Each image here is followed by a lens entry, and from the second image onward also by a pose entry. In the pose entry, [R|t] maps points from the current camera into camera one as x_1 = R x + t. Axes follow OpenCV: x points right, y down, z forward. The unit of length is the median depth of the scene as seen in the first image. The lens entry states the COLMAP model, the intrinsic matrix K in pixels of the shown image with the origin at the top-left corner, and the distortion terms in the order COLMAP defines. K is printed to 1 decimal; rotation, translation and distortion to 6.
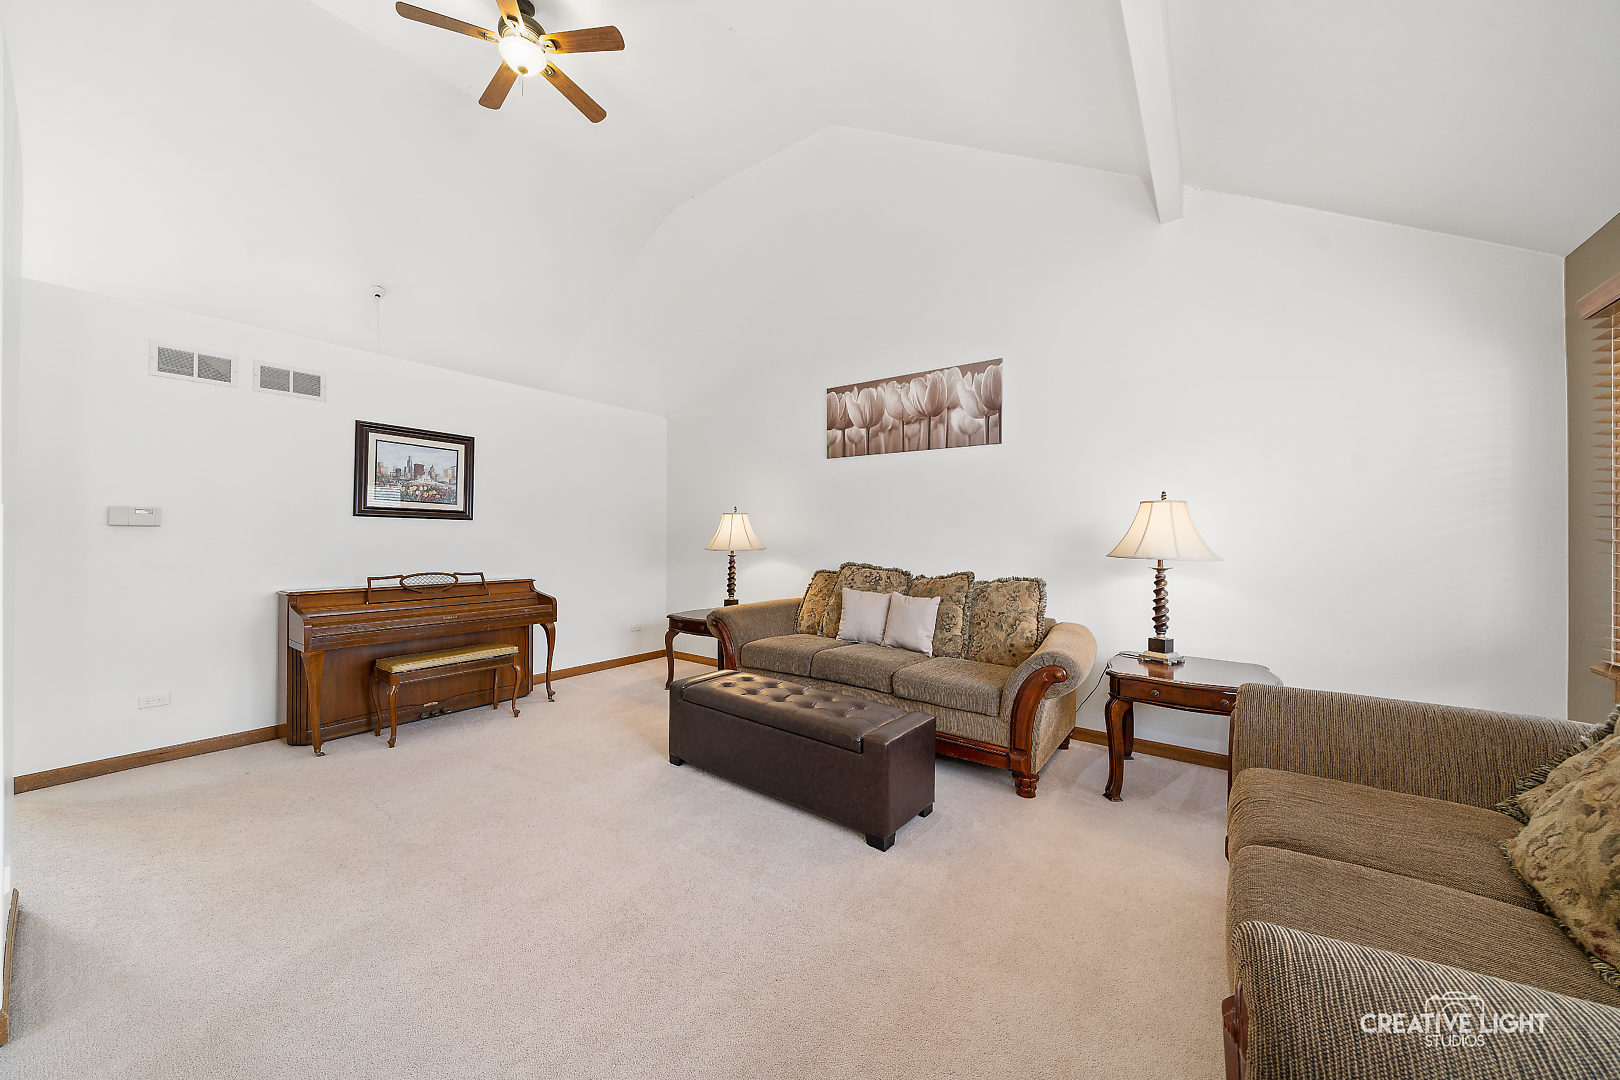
lens RADIAL K [[555.2, 0, 809.3], [0, 555.2, 529.7], [0, 0, 1]] dist [0.002362, -0.000470]
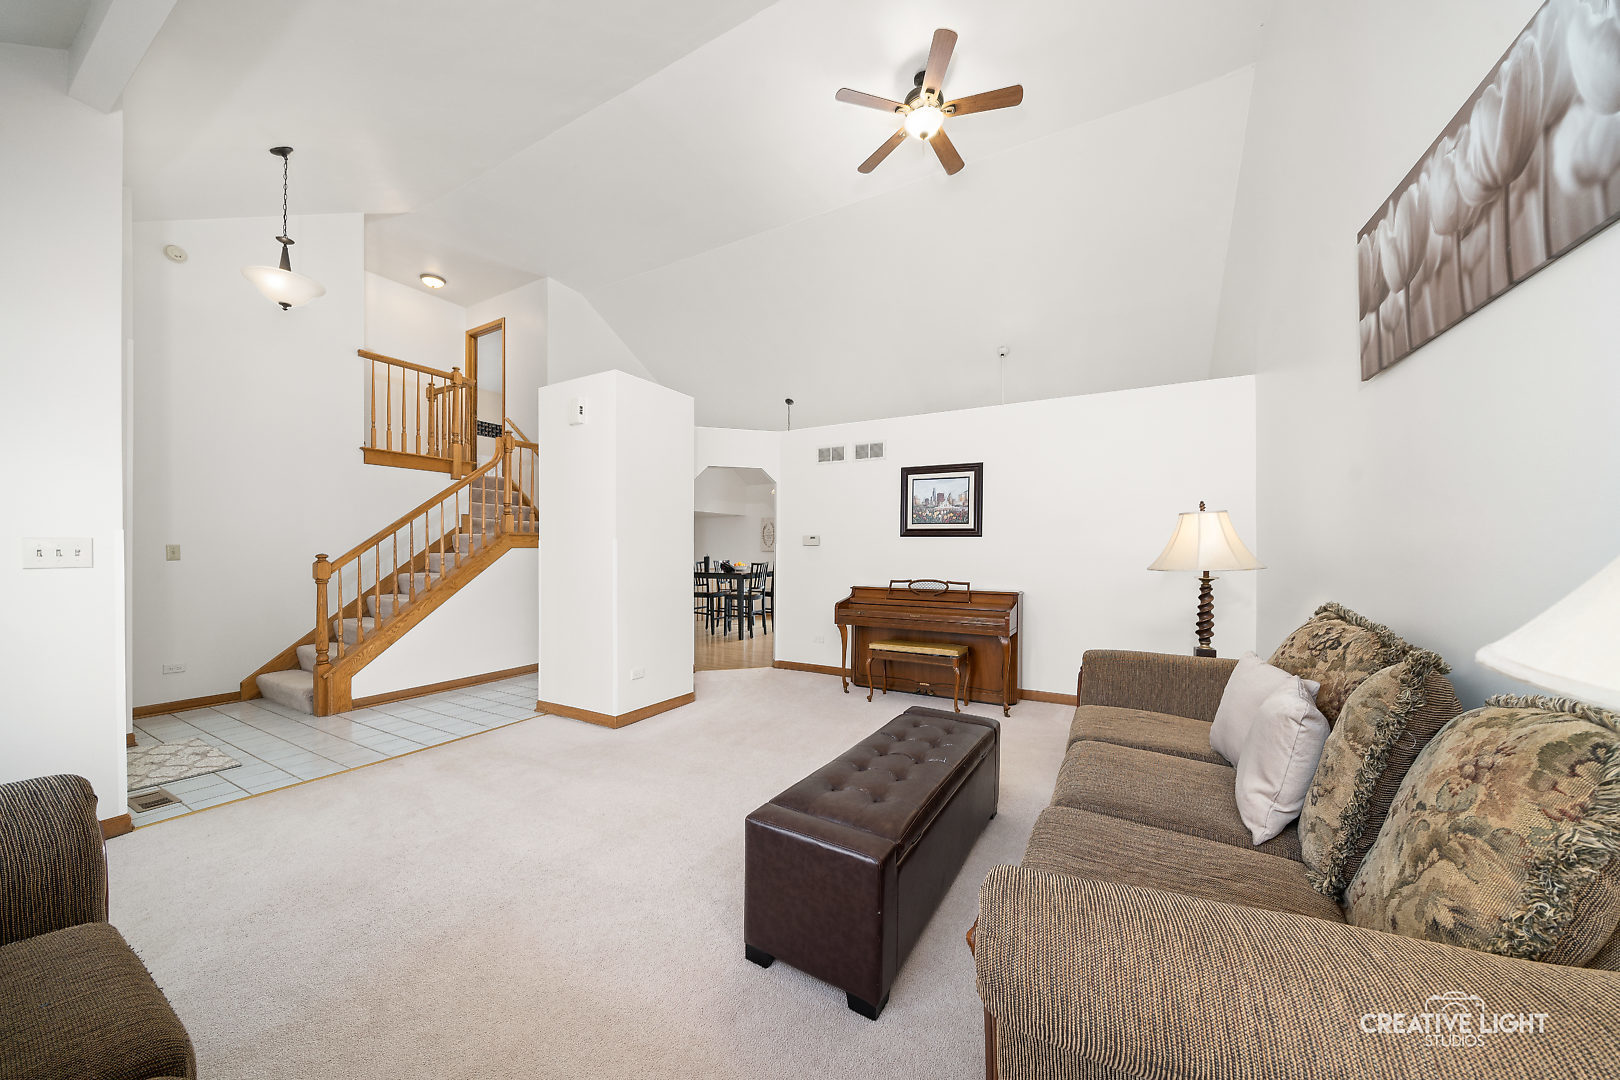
lens RADIAL K [[555.2, 0, 813.1], [0, 555.2, 549.6], [0, 0, 1]] dist [0.002362, -0.000470]
pose [[0.136055, -0.007006, -0.990677, 0.497231], [0.011522, 0.999919, -0.005489, 0.012711], [0.990634, -0.010668, 0.136124, 0.545707]]
